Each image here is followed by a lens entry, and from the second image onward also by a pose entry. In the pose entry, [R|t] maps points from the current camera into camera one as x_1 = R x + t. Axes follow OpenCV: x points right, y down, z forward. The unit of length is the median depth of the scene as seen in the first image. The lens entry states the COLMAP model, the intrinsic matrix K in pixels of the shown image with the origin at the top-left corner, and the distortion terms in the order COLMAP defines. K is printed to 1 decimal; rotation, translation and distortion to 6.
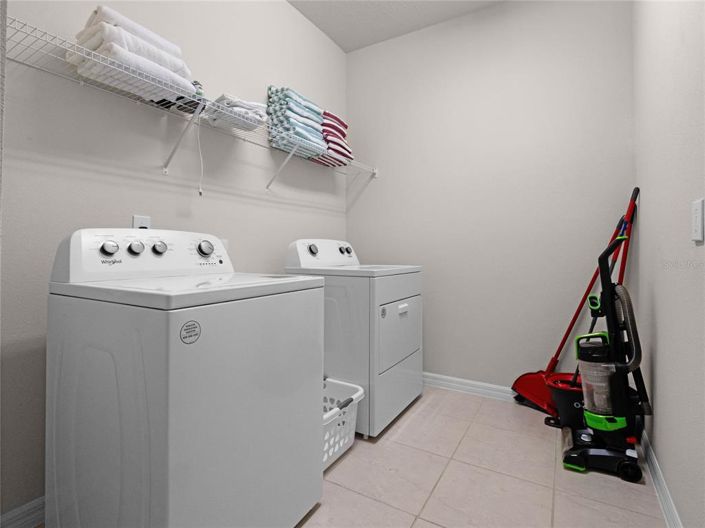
lens RADIAL K [[354.1, 0, 352.1], [0, 354.1, 257.7], [0, 0, 1]] dist [-0.003866, 0.000923]
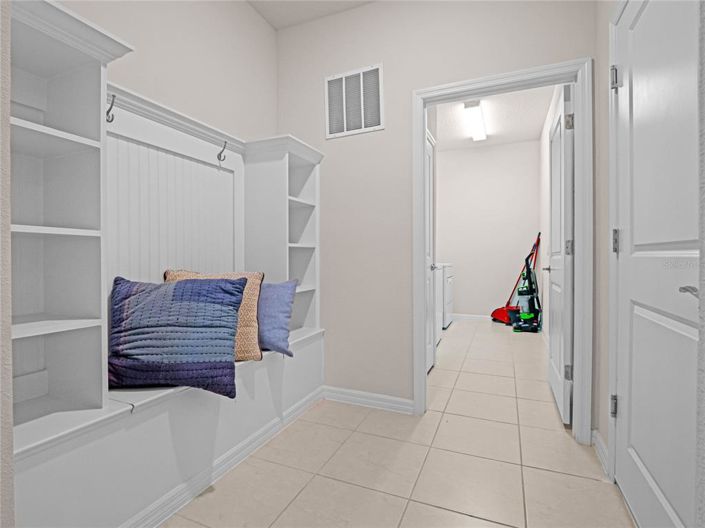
lens RADIAL K [[354.1, 0, 352.7], [0, 354.1, 264.3], [0, 0, 1]] dist [-0.003866, 0.000923]
pose [[0.989141, -0.004918, 0.146888, -1.057967], [0.001526, 0.999730, 0.023199, -0.028932], [-0.146962, -0.022723, 0.988881, -1.554189]]
